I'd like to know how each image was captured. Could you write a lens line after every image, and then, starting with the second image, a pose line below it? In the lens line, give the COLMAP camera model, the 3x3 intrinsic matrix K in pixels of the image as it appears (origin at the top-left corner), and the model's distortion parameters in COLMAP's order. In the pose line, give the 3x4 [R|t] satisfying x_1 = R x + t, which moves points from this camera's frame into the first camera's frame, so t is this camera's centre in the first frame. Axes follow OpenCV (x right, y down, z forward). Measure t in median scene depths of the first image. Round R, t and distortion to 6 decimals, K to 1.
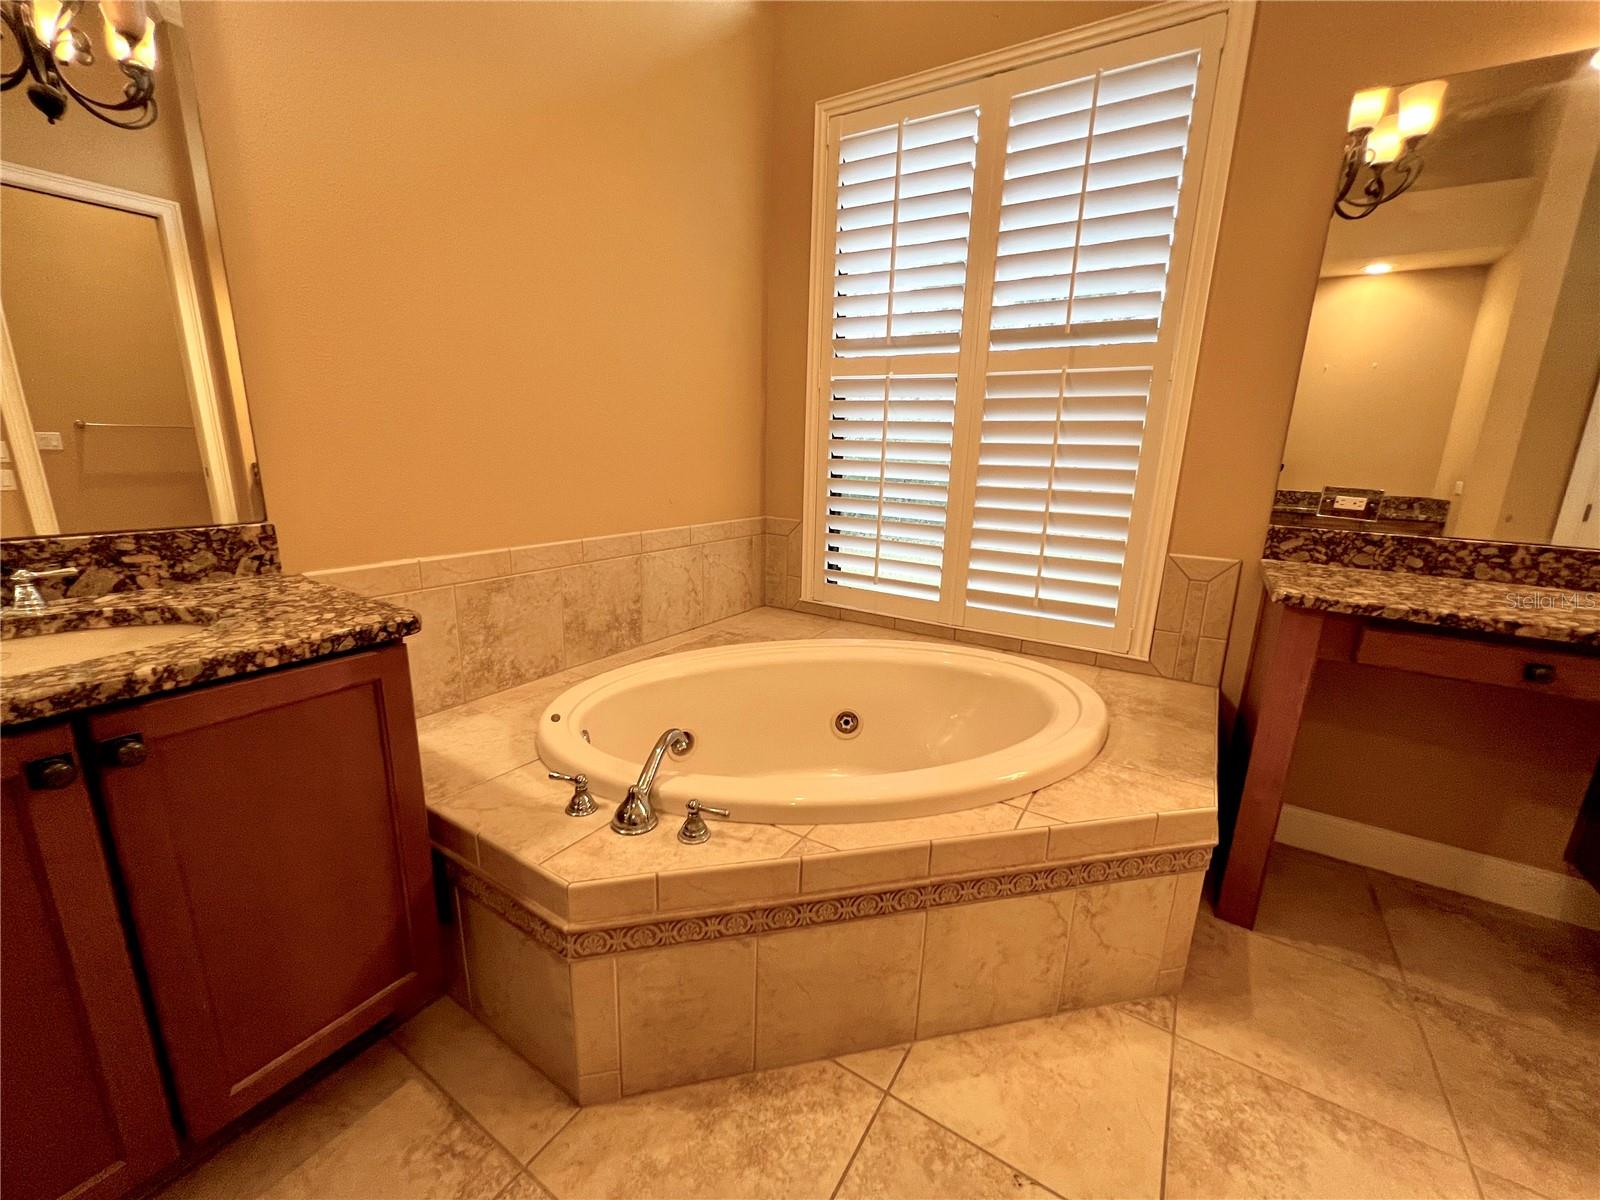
lens RADIAL K [[641.0, 0, 801.1], [0, 641.0, 601.3], [0, 0, 1]] dist [-0.001134, 0.001005]
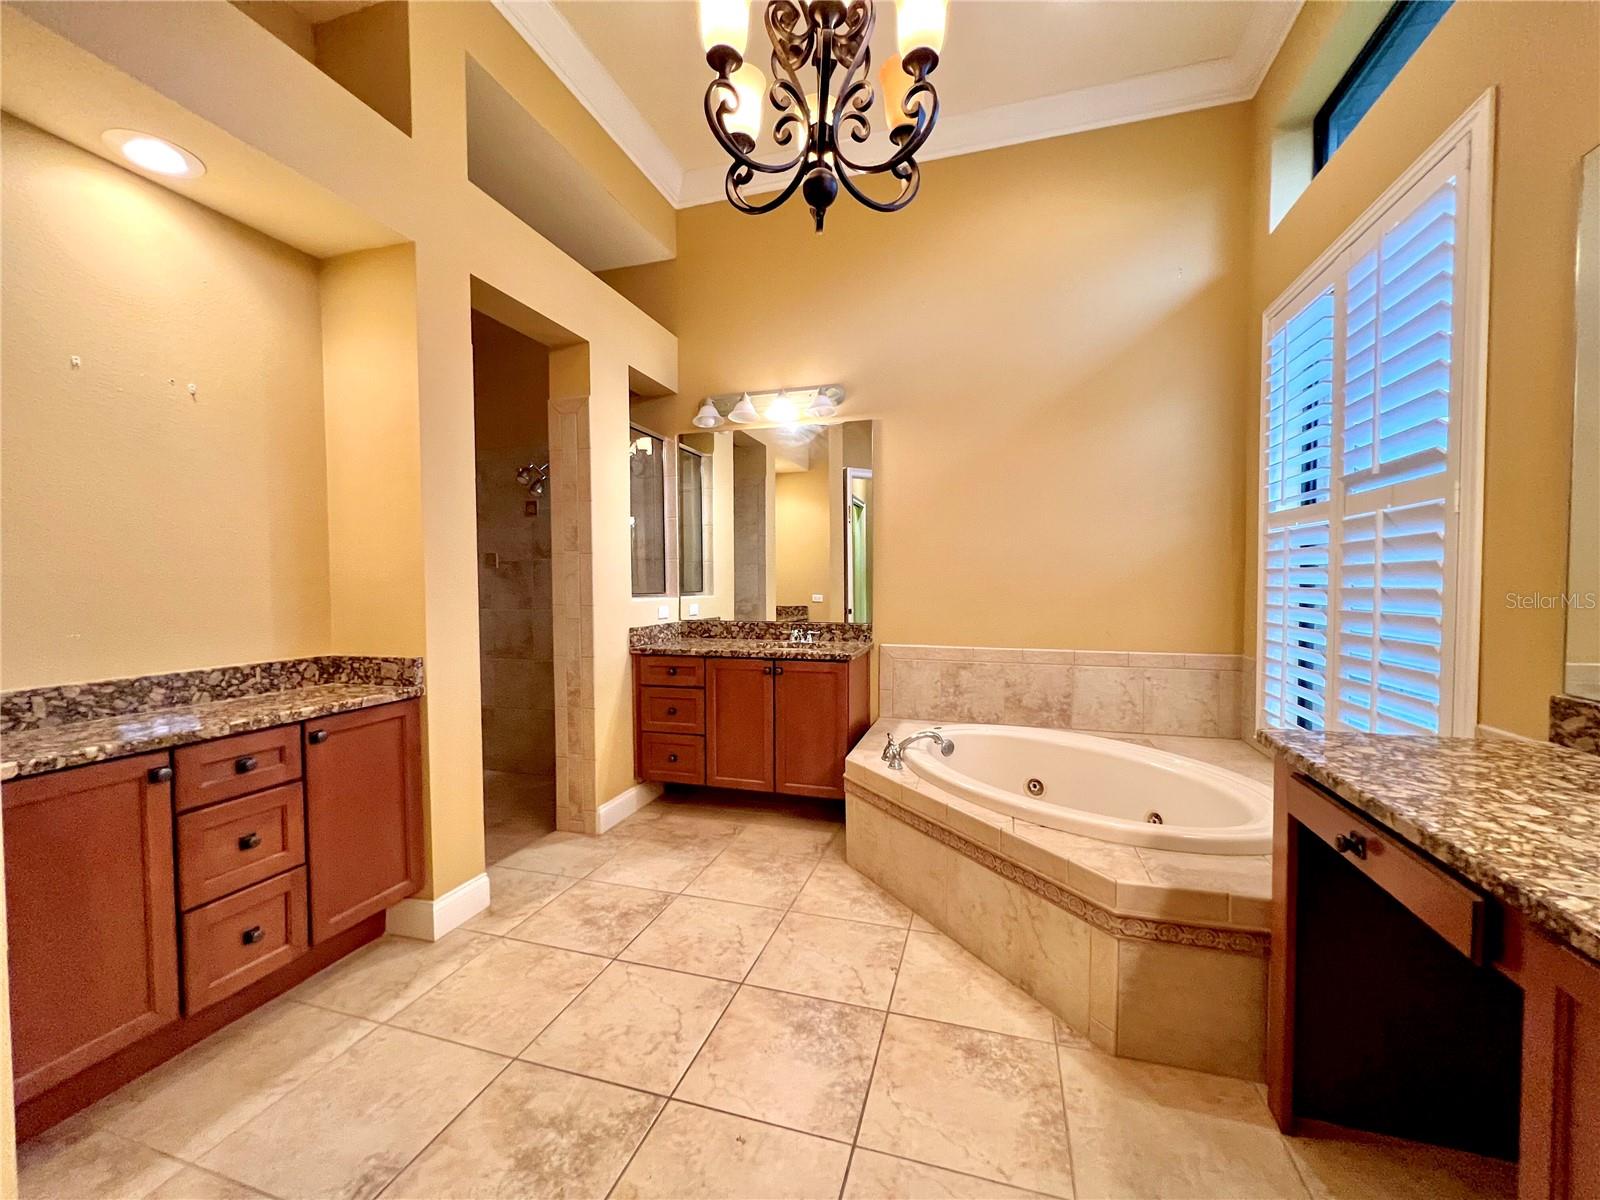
lens RADIAL K [[641.0, 0, 797.6], [0, 641.0, 601.1], [0, 0, 1]] dist [-0.001134, 0.001005]
pose [[0.256263, 0.001832, -0.966605, 1.162285], [-0.216710, 0.974651, -0.055607, 0.001544], [0.942001, 0.223723, 0.250164, 0.003246]]
